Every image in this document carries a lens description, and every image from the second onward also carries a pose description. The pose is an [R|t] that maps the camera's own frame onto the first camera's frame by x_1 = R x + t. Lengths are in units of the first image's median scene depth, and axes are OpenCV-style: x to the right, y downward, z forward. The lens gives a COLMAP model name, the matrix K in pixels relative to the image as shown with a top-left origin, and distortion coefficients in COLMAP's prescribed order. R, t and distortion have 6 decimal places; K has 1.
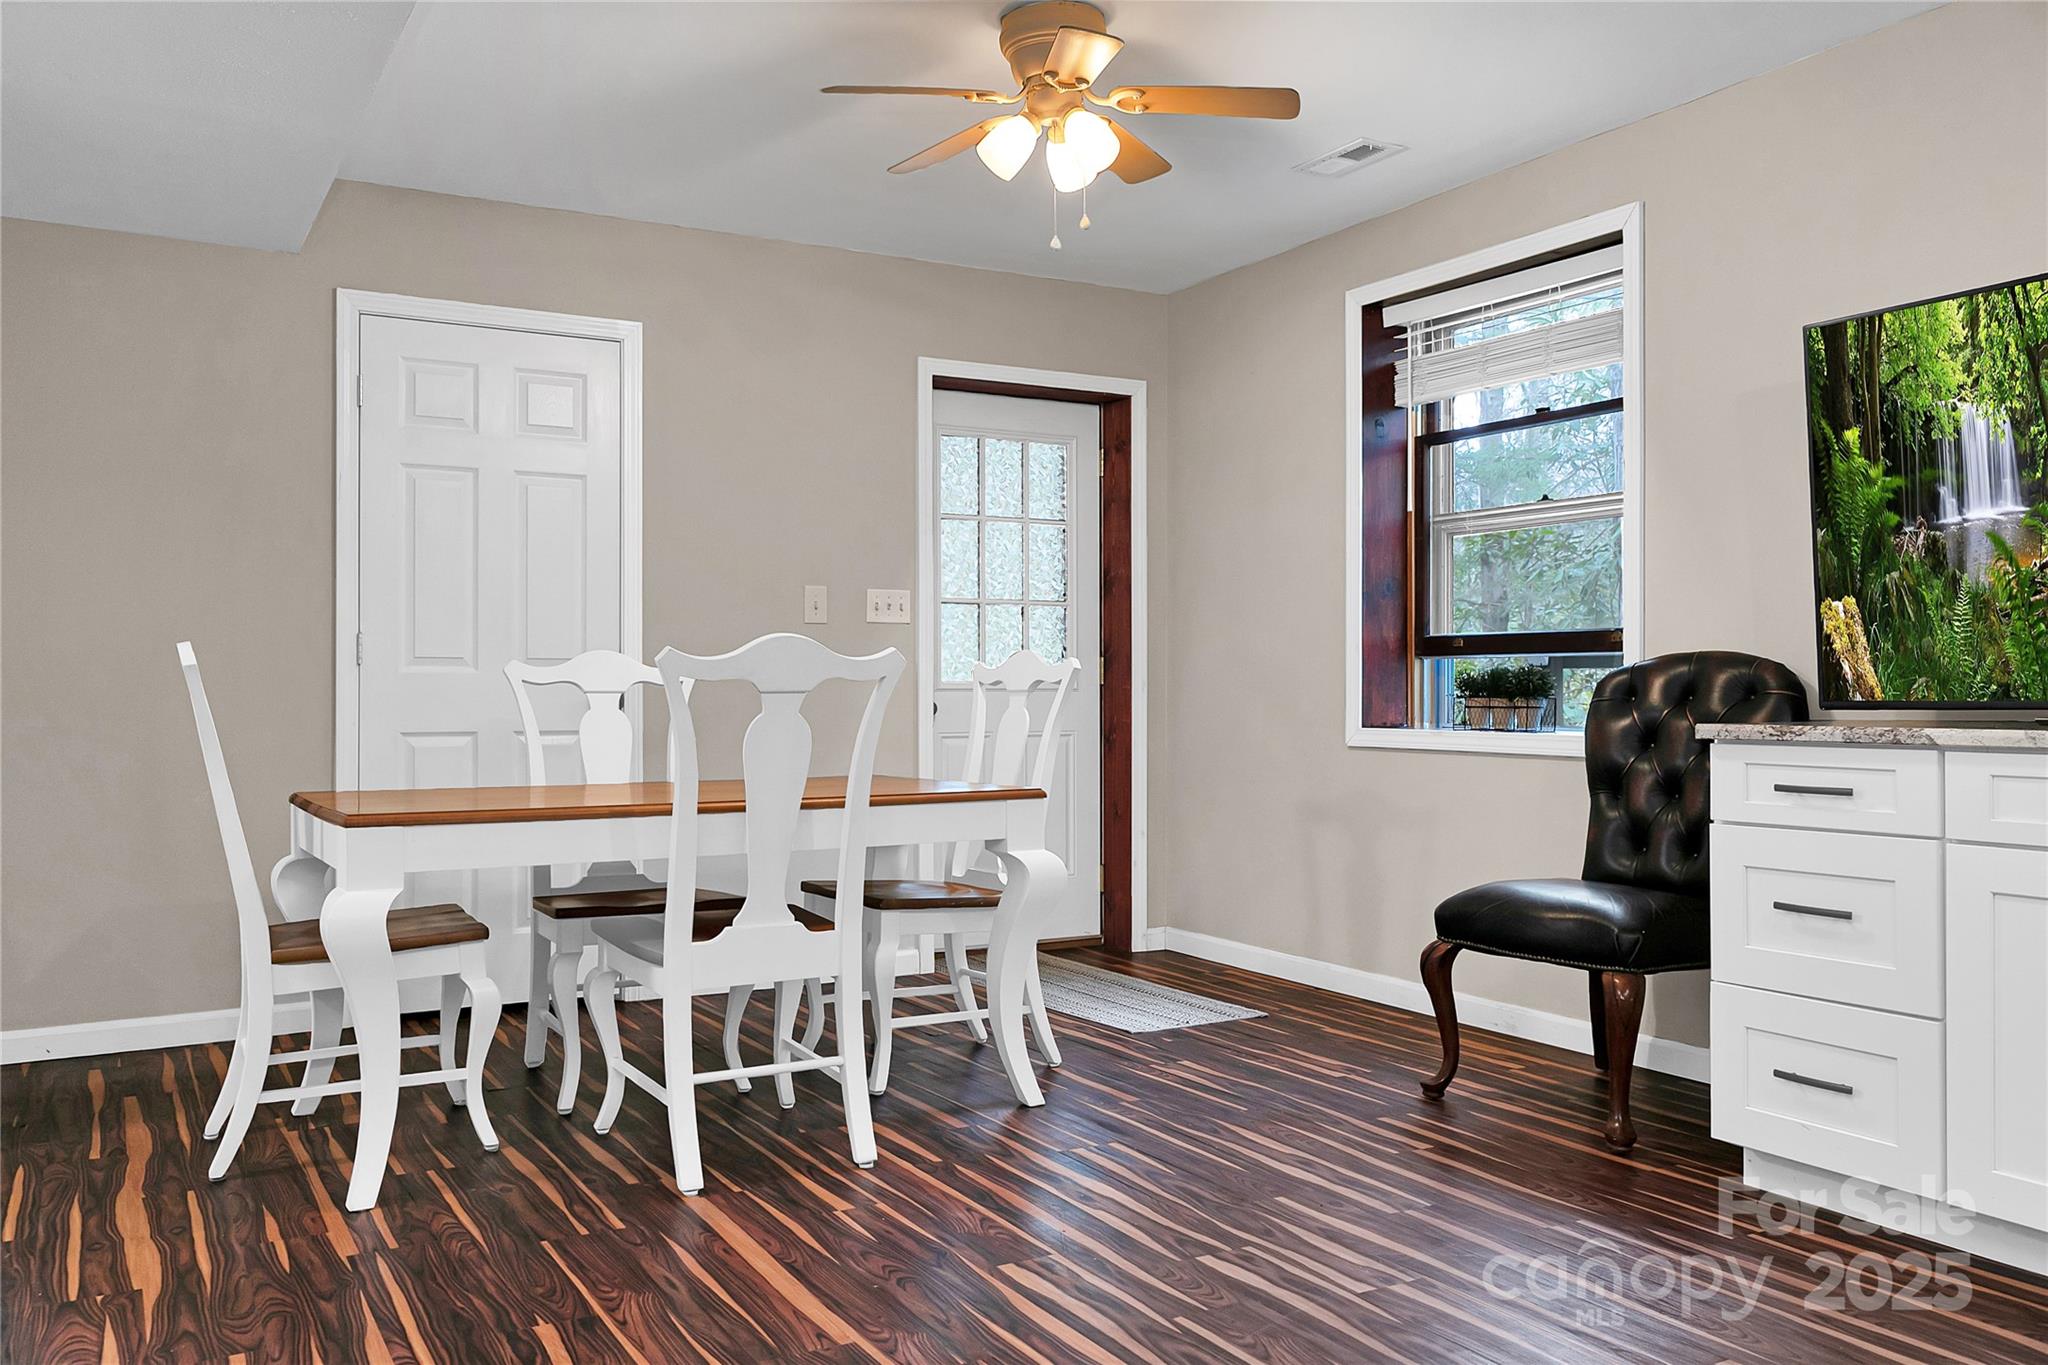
lens RADIAL K [[1637.5, 0, 1023.9], [0, 1637.5, 691.3], [0, 0, 1]] dist [-0.014151, -0.005263]
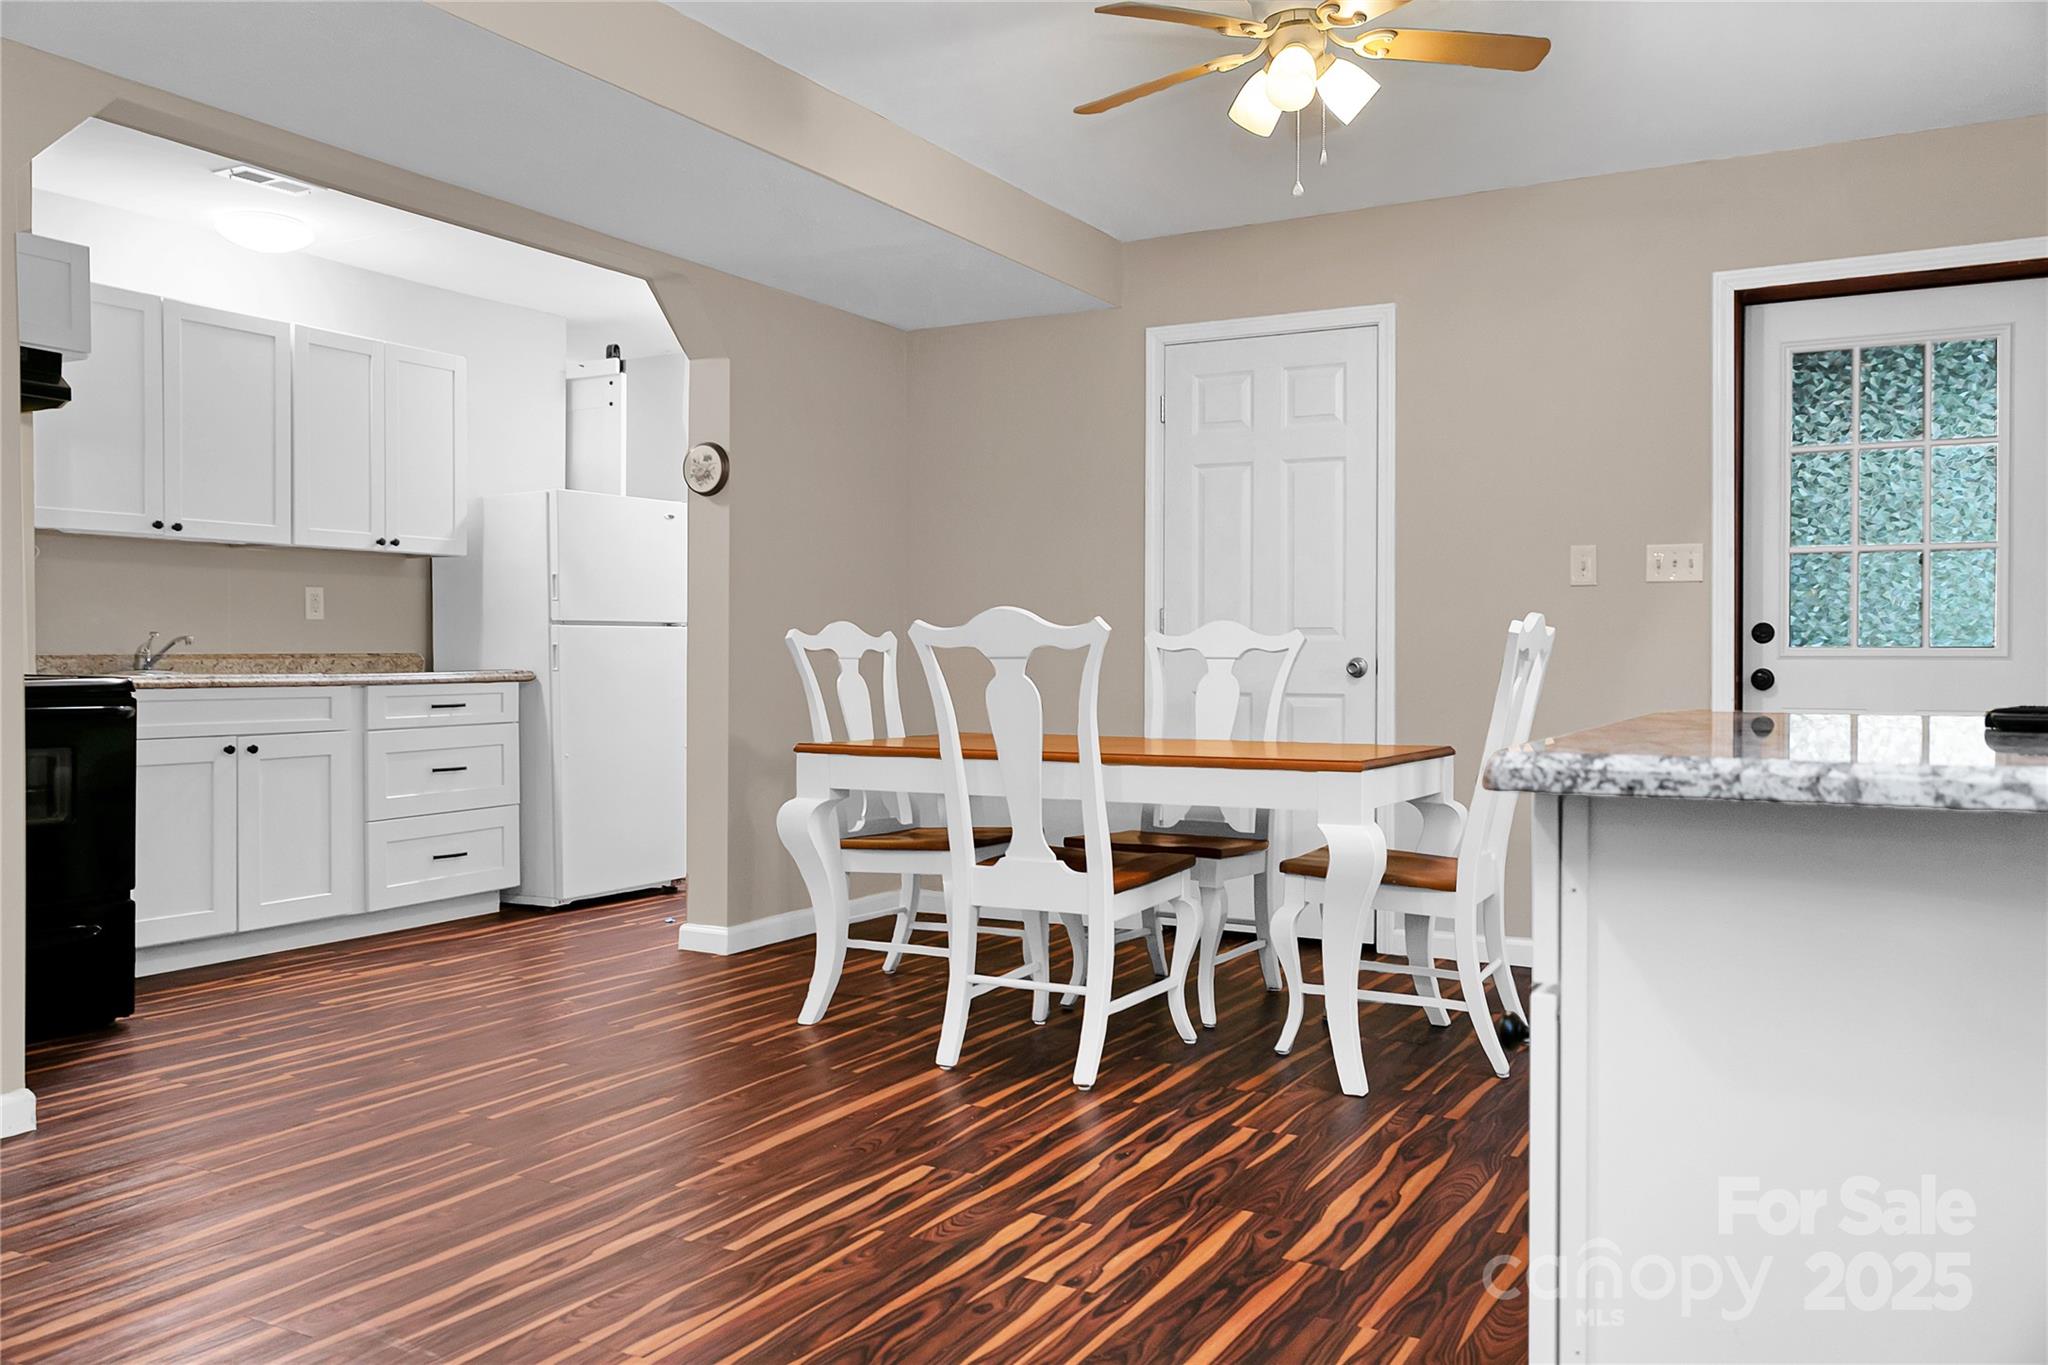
lens RADIAL K [[1637.5, 0, 1015.7], [0, 1637.5, 668.6], [0, 0, 1]] dist [-0.014151, -0.005263]
pose [[0.514038, 0.008207, -0.857728, 0.832640], [-0.002907, 0.999965, 0.007826, -0.000769], [0.857762, -0.001529, 0.514044, 0.401021]]
